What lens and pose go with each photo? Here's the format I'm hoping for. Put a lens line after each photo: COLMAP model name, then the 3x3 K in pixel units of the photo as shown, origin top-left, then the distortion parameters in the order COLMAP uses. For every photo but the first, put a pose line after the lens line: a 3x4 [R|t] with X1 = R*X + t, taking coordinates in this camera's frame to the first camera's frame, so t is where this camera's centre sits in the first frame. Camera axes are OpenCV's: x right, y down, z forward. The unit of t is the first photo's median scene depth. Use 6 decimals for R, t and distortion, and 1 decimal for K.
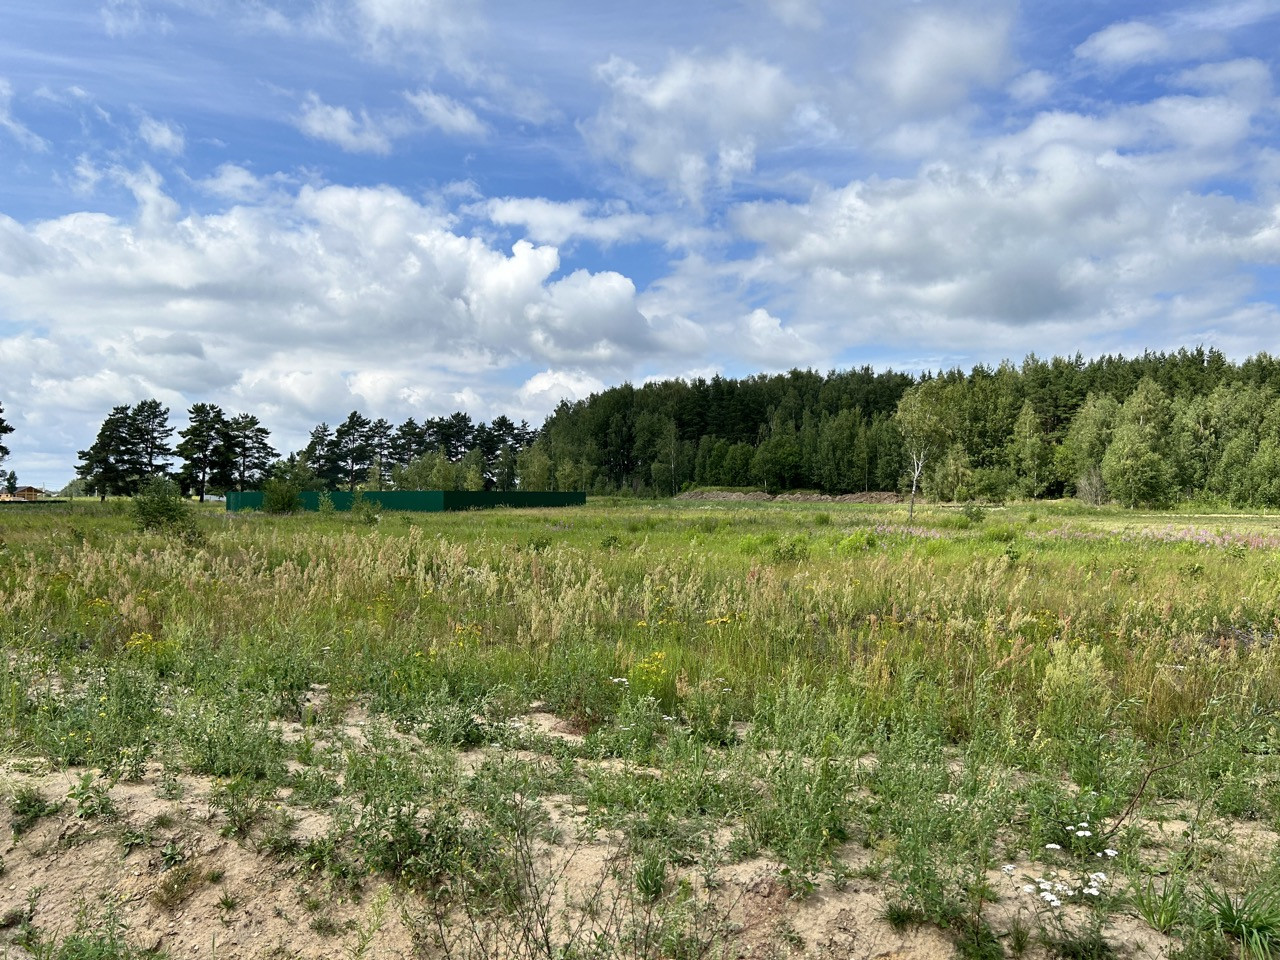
lens RADIAL K [[952.0, 0, 644.0], [0, 952.0, 475.9], [0, 0, 1]] dist [0.030402, -0.035796]
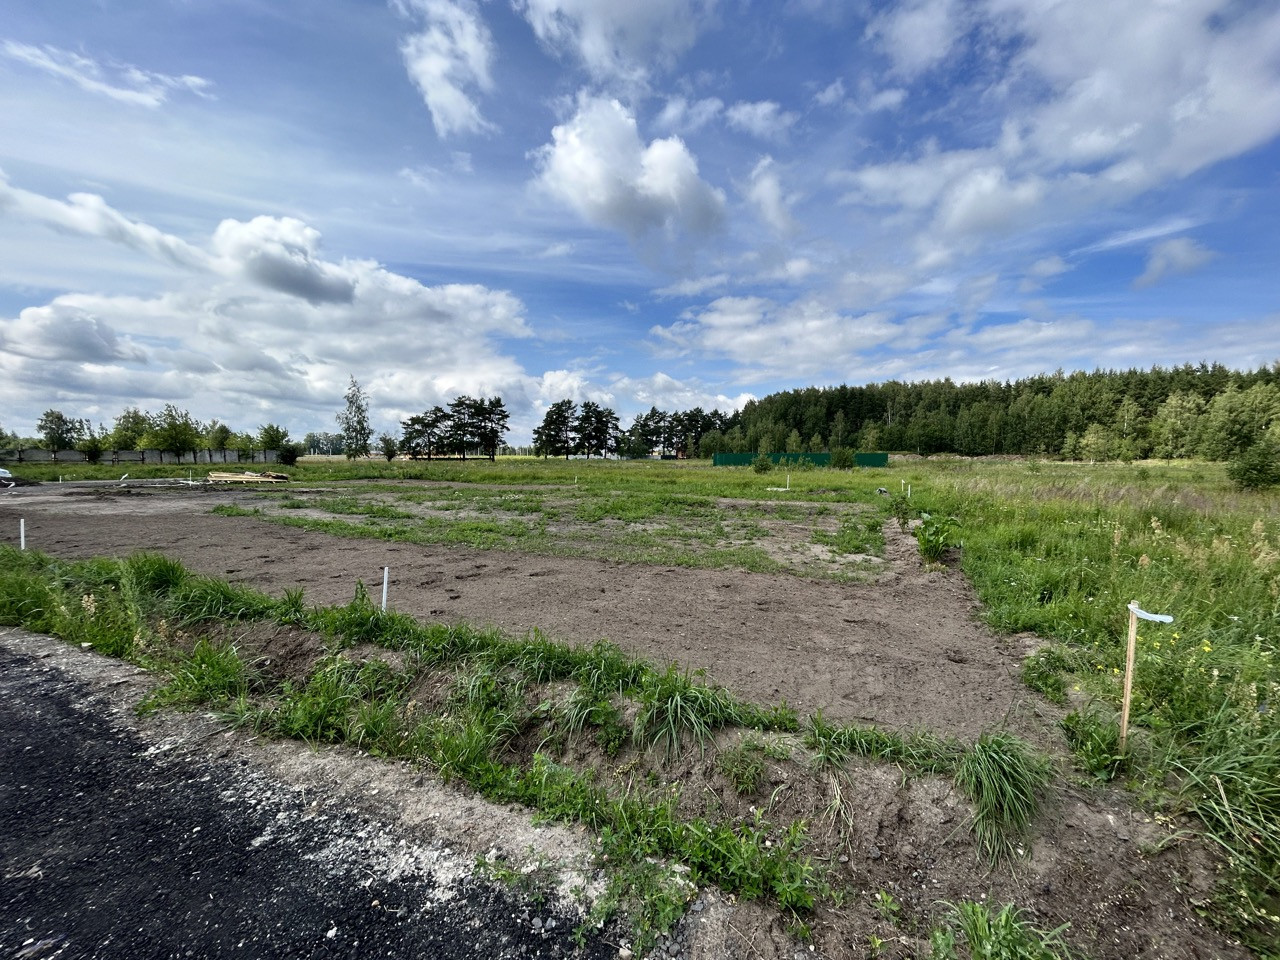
lens RADIAL K [[532.5, 0, 641.9], [0, 532.5, 493.0], [0, 0, 1]] dist [0.005839, 0.000577]
pose [[0.998145, 0.006866, -0.060488, -0.317357], [-0.001531, 0.996136, 0.087808, 0.002998], [0.060857, -0.087553, 0.994299, 0.059553]]
